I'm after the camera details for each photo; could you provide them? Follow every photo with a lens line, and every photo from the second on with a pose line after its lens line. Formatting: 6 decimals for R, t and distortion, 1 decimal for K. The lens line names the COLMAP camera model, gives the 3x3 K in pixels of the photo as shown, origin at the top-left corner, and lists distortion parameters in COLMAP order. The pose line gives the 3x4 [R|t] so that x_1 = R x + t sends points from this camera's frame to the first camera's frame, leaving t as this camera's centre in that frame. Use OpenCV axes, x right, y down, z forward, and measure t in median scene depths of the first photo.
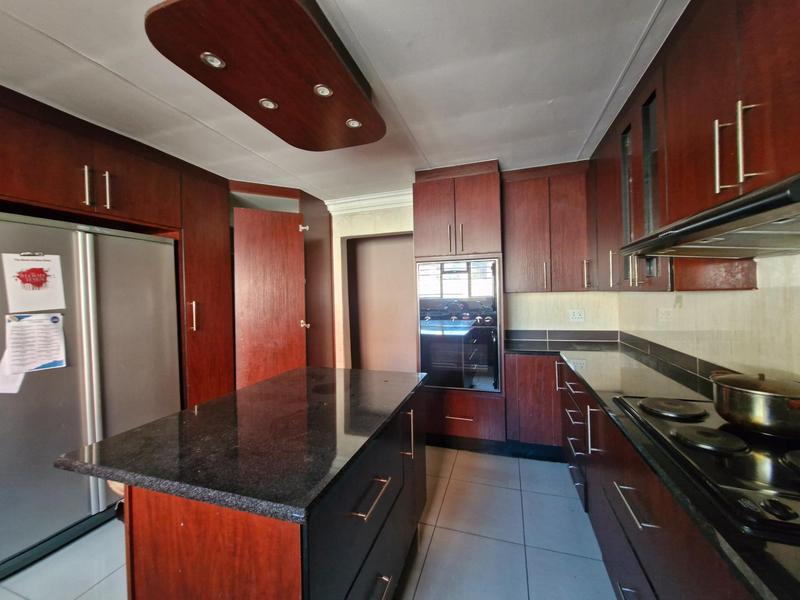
lens RADIAL K [[316.7, 0, 403.1], [0, 316.7, 297.9], [0, 0, 1]] dist [-0.000992, -0.000357]
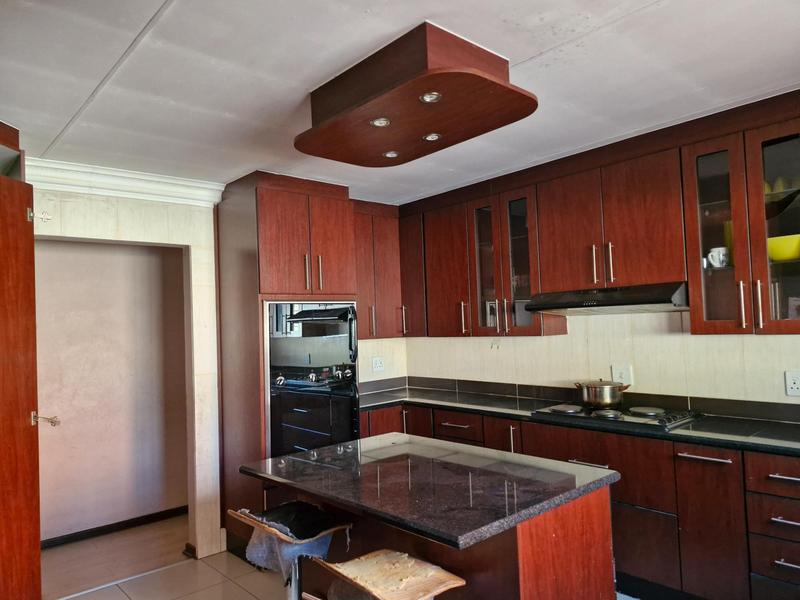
lens RADIAL K [[563.3, 0, 400.0], [0, 563.3, 300.0], [0, 0, 1]] dist [0.003946, 0.001237]
pose [[0.501403, 0.043820, 0.864103, -1.429155], [0.037481, 0.996679, -0.072291, -0.017136], [-0.864402, 0.068635, 0.498096, 0.192047]]
